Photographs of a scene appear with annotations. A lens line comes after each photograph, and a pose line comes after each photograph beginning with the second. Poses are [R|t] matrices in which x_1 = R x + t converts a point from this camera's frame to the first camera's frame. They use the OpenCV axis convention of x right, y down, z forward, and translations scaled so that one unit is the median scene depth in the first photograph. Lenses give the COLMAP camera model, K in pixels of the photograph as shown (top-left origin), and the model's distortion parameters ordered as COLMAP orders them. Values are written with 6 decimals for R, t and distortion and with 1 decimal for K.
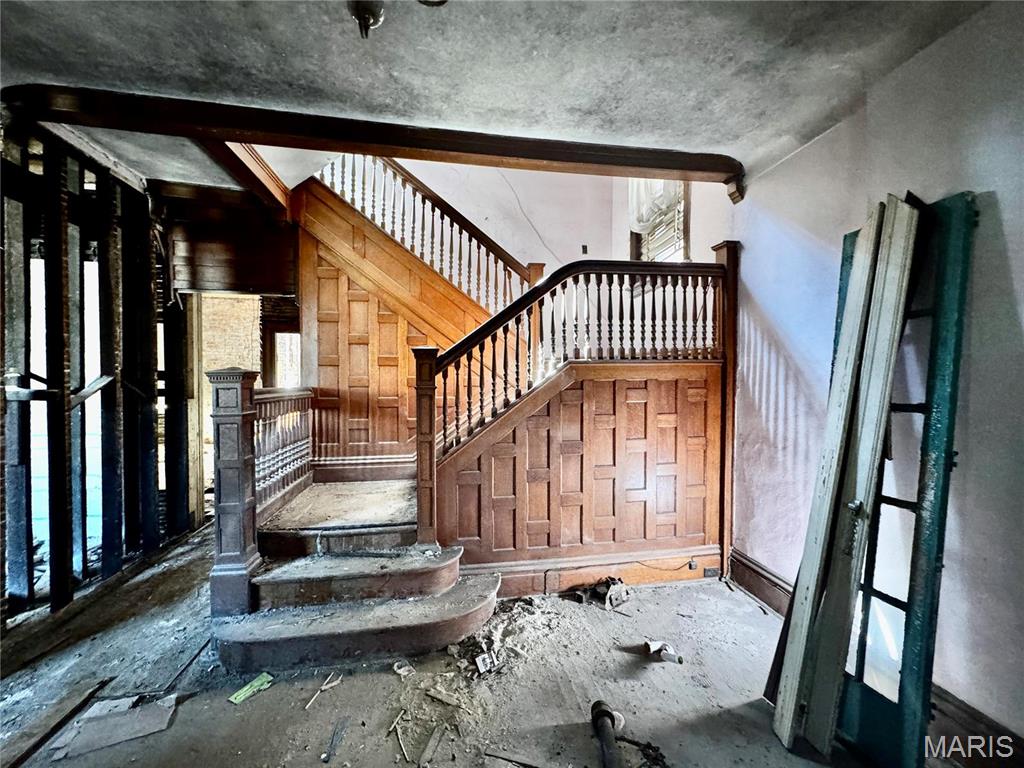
lens RADIAL K [[409.0, 0, 511.5], [0, 409.0, 383.7], [0, 0, 1]] dist [-0.004575, 0.000932]
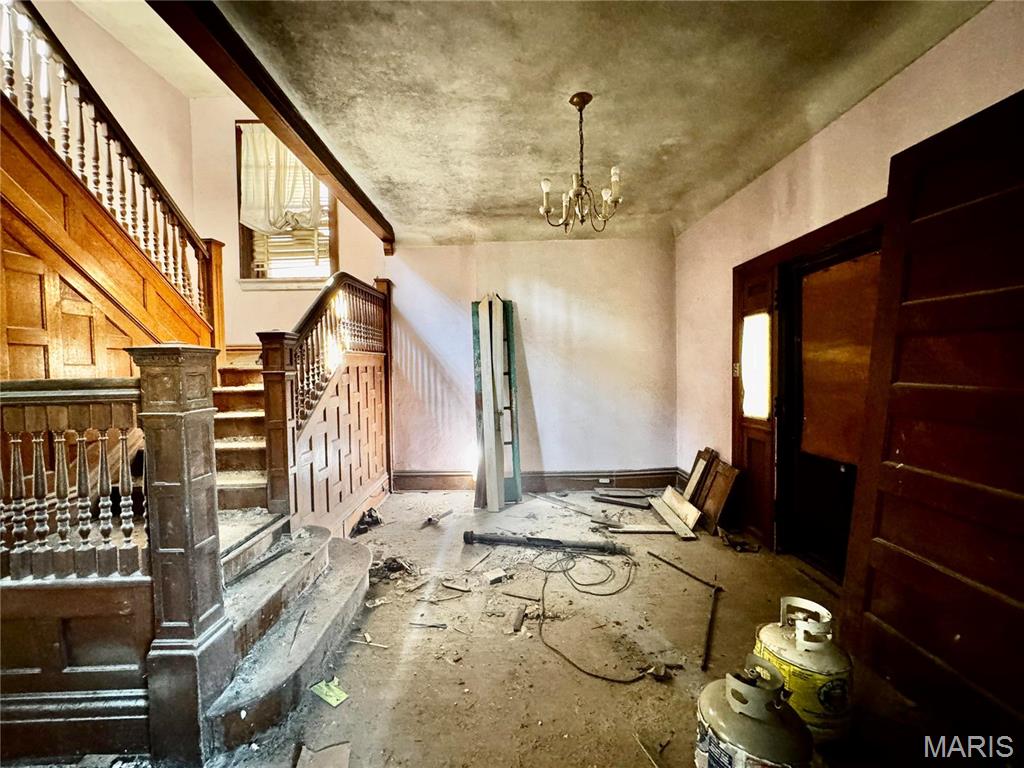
lens RADIAL K [[409.0, 0, 511.5], [0, 409.0, 383.7], [0, 0, 1]] dist [-0.004575, 0.000932]
pose [[0.157832, -0.040205, 0.986647, -1.105331], [0.030309, 0.998897, 0.035856, 0.016852], [-0.987001, 0.024245, 0.158876, 0.319774]]
